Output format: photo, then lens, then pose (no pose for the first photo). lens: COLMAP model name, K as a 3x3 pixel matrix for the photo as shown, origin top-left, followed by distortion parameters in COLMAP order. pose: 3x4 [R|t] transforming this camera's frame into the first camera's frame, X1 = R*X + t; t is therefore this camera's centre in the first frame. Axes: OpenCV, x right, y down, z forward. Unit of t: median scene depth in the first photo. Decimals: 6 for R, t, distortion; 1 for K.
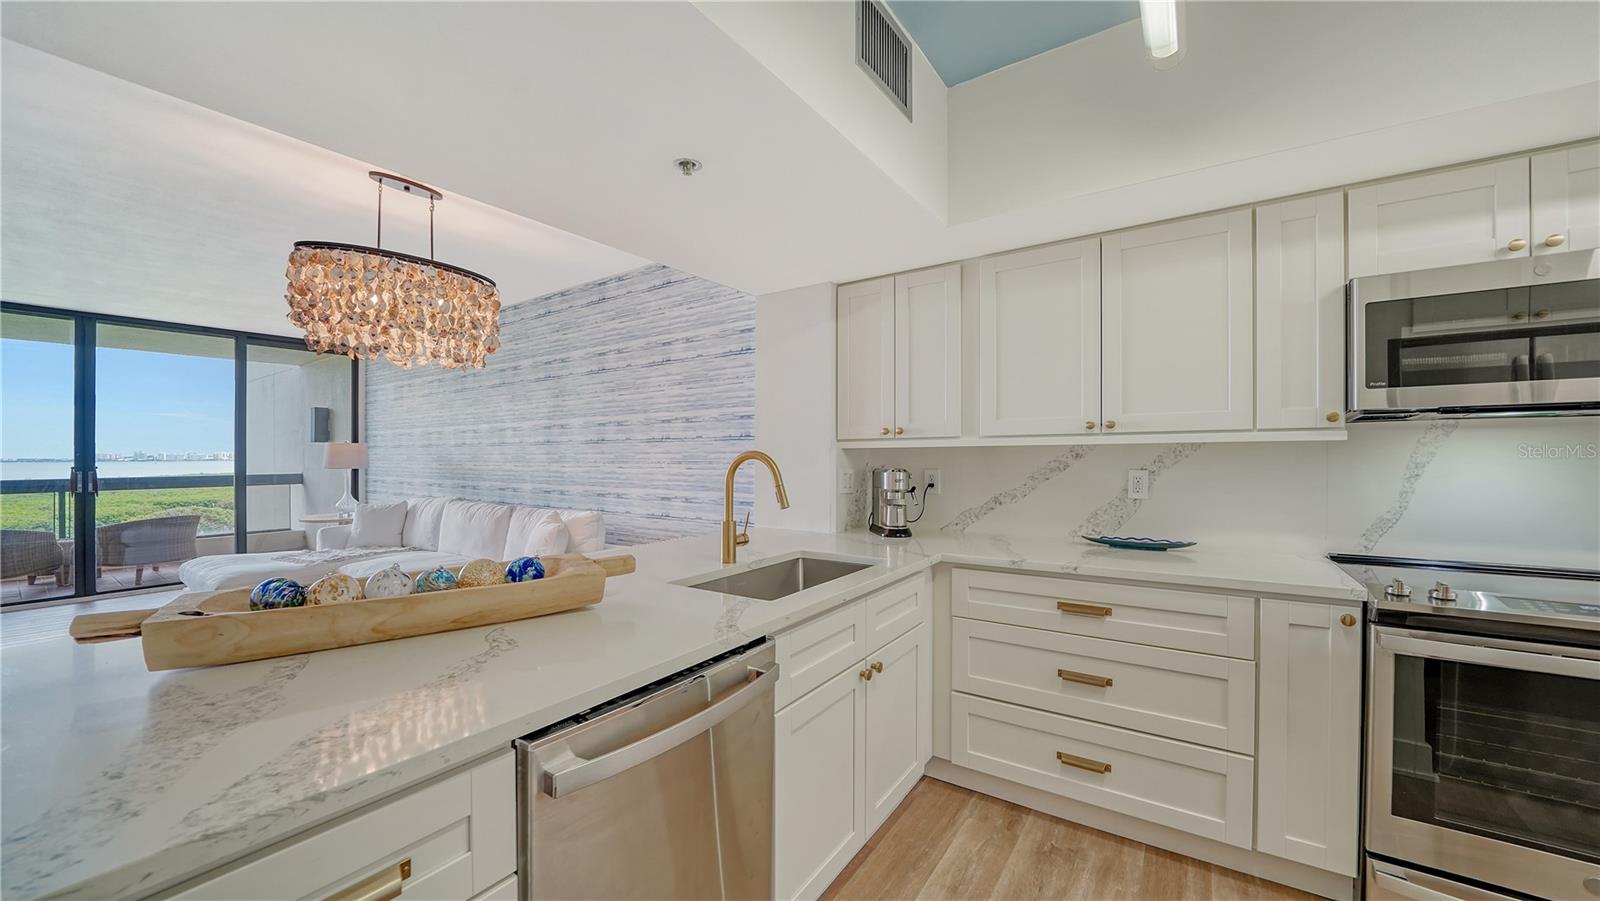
lens RADIAL K [[579.4, 0, 804.3], [0, 579.4, 459.3], [0, 0, 1]] dist [-0.008066, -0.000579]
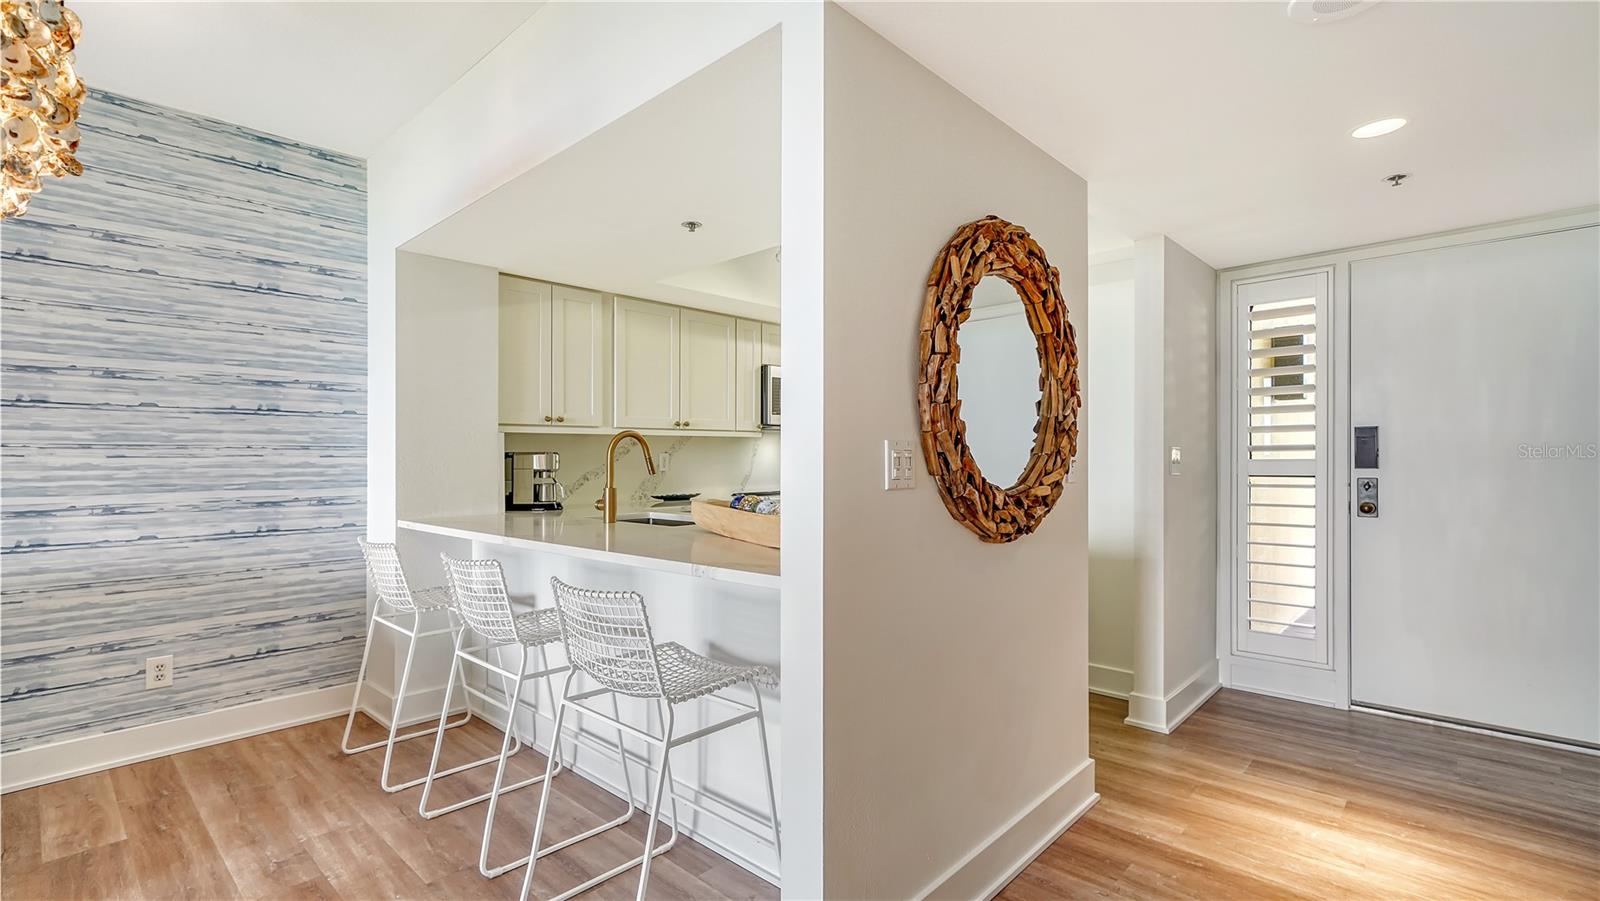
lens RADIAL K [[746.3, 0, 805.8], [0, 746.3, 456.3], [0, 0, 1]] dist [0.009493, 0.002489]
pose [[0.143013, 0.004121, 0.989712, -1.402093], [0.009263, 0.999942, -0.005502, 0.043750], [-0.989677, 0.009955, 0.142966, 0.324344]]
